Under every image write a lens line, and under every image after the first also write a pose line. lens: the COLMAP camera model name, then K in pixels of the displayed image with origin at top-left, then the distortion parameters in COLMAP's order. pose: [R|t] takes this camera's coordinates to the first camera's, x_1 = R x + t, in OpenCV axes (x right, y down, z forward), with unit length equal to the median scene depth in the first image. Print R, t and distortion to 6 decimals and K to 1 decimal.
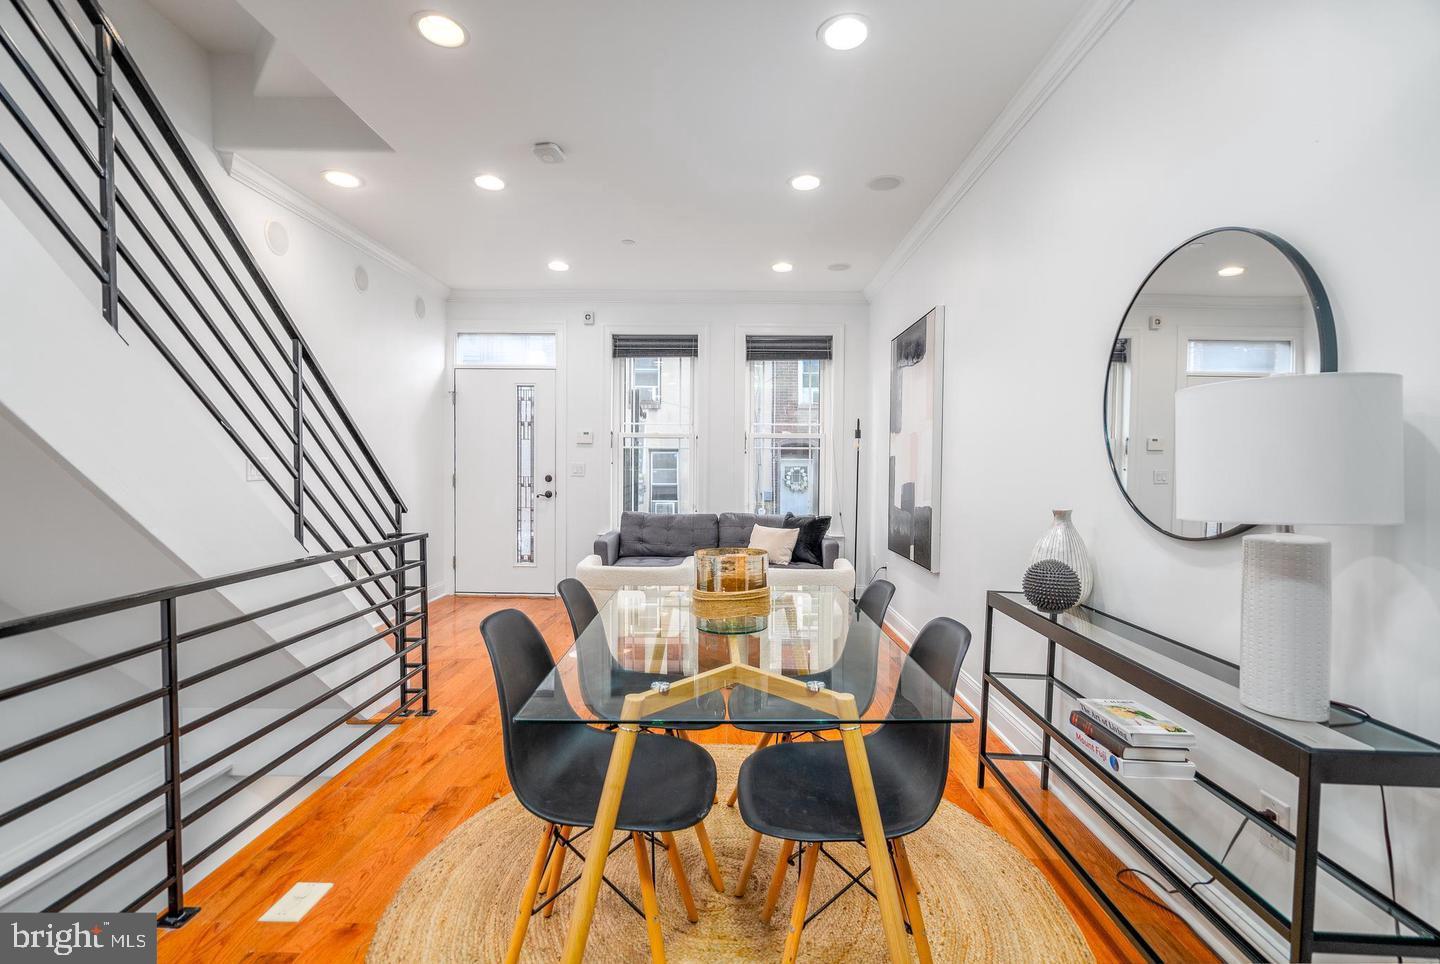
lens RADIAL K [[649.2, 0, 720.0], [0, 649.2, 482.0], [0, 0, 1]] dist [0.001673, 0.000221]
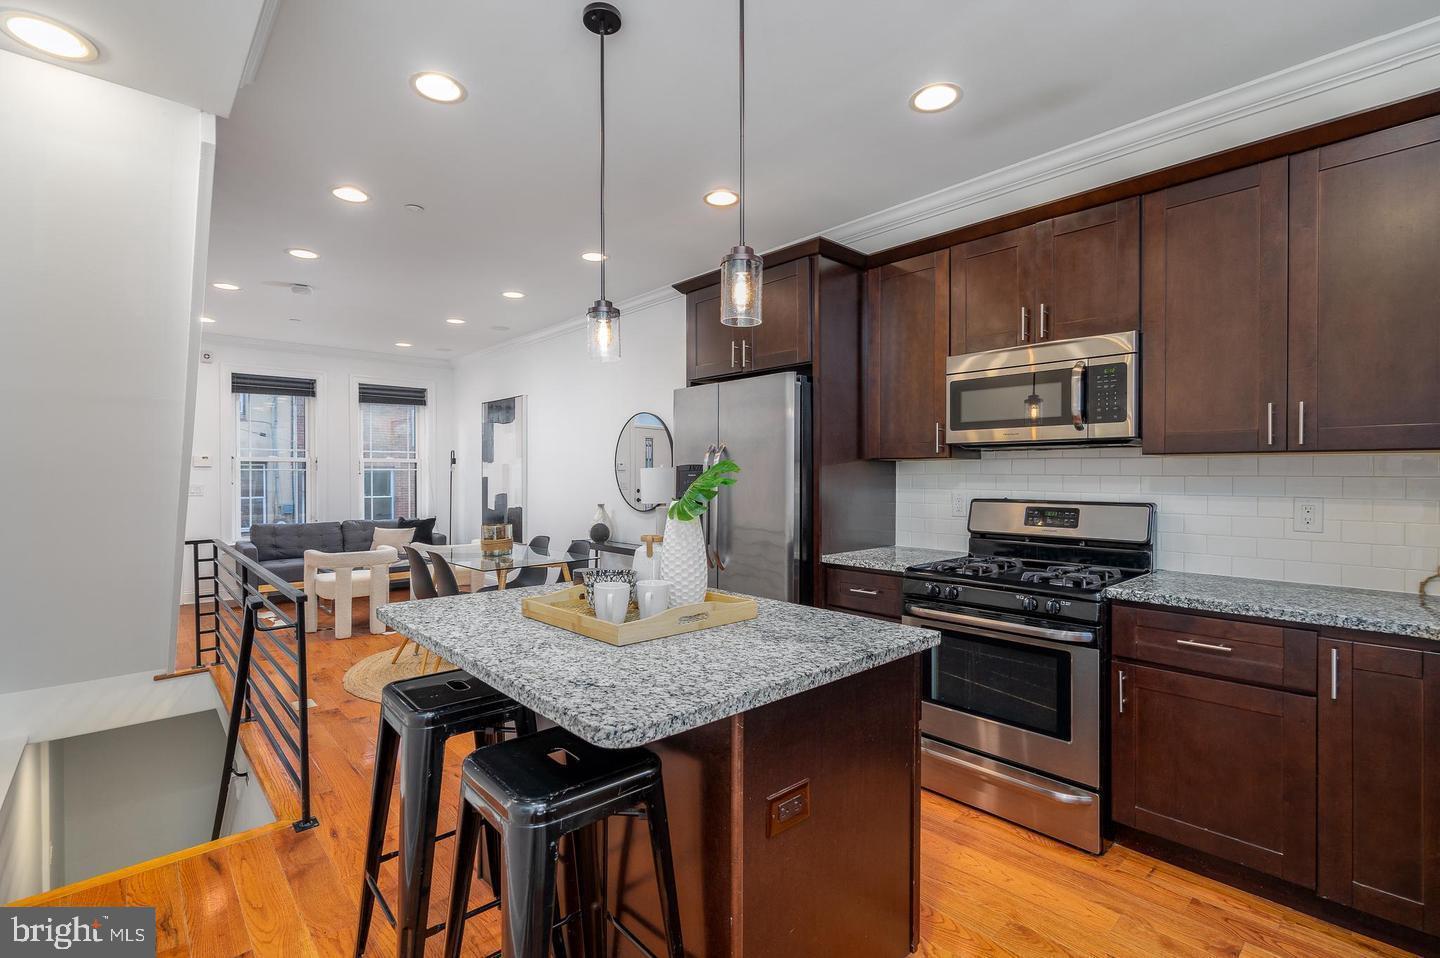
lens RADIAL K [[649.2, 0, 720.0], [0, 649.2, 479.0], [0, 0, 1]] dist [0.001673, 0.000221]
pose [[0.719576, -0.013091, 0.694290, -0.364155], [0.023681, 0.999703, -0.005694, -0.010308], [-0.694010, 0.020538, 0.719673, -0.461402]]
